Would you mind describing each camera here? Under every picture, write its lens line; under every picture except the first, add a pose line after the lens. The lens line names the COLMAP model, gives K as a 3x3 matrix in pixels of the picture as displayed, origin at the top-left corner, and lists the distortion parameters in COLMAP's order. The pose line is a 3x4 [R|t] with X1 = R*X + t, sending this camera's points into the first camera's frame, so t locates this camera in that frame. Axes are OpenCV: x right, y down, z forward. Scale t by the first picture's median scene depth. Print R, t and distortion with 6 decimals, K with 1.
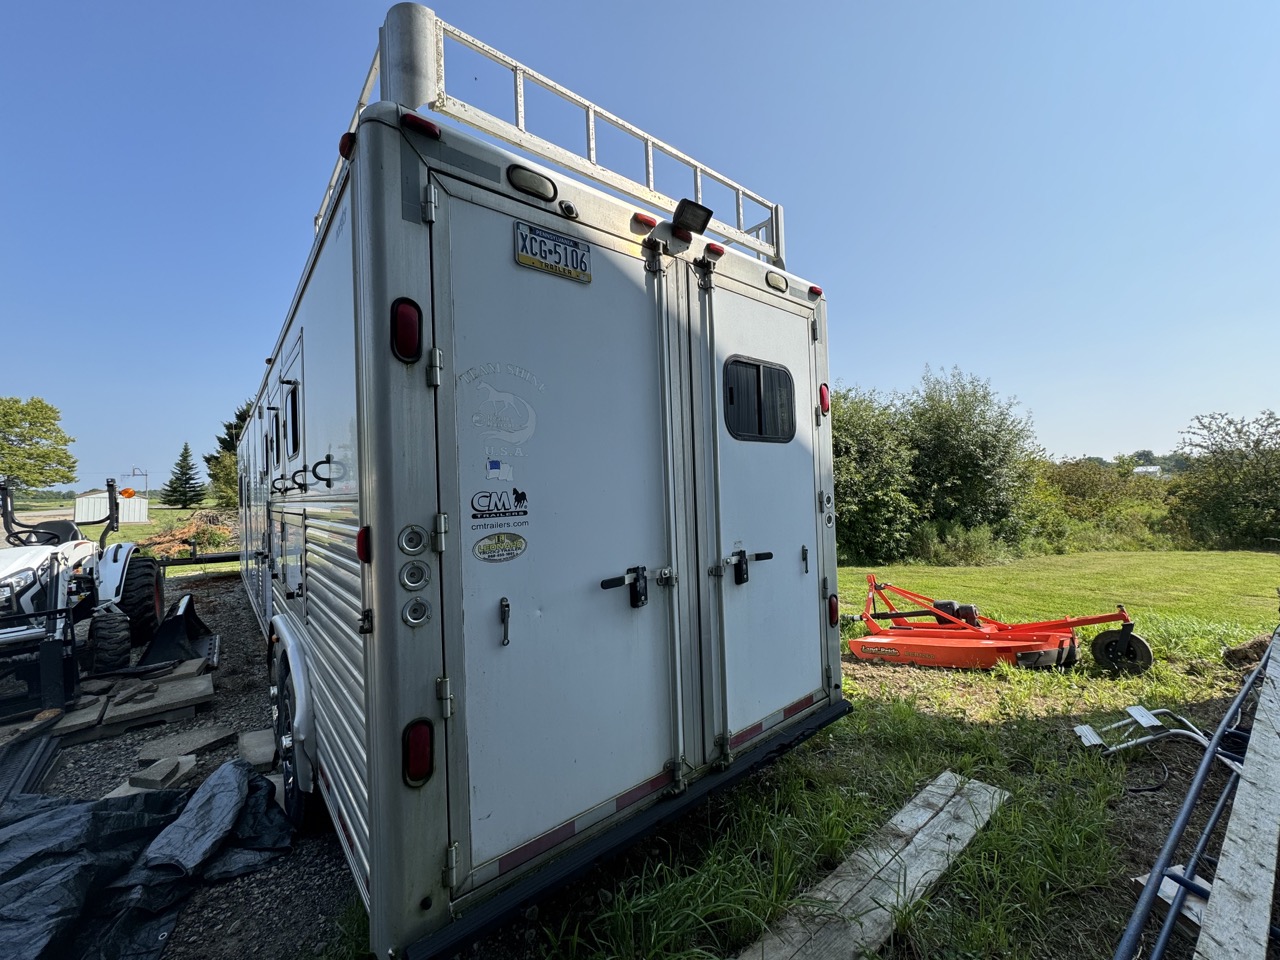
lens RADIAL K [[511.4, 0, 639.4], [0, 511.4, 483.7], [0, 0, 1]] dist [-0.003892, 0.000169]
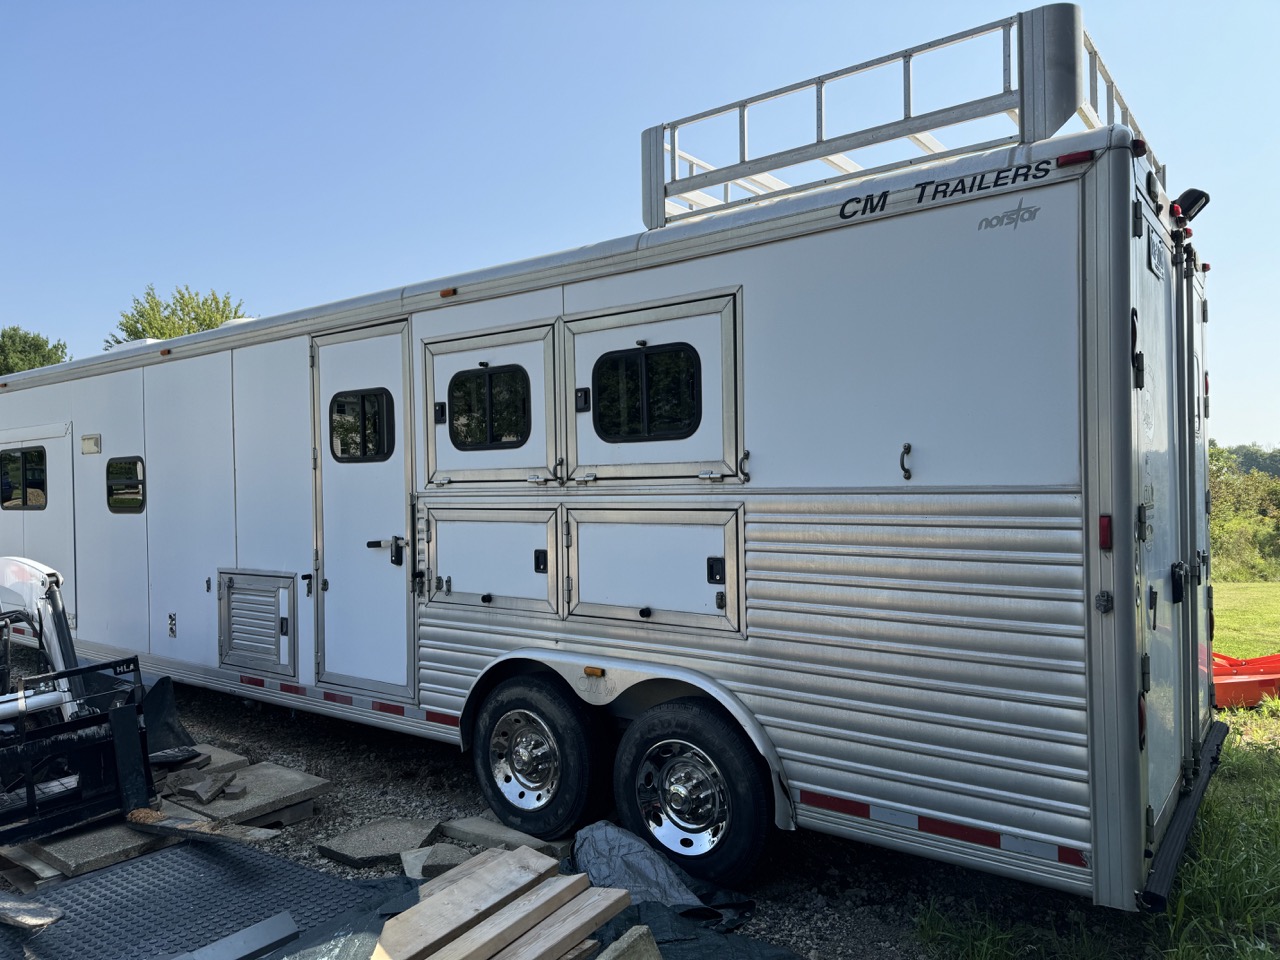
lens RADIAL K [[909.2, 0, 641.0], [0, 909.2, 479.4], [0, 0, 1]] dist [0.001751, 0.000190]
pose [[0.973383, 0.017494, 0.228517, -0.642038], [-0.018450, 0.999828, 0.002048, 0.003323], [-0.228442, -0.006209, 0.973538, -0.229460]]
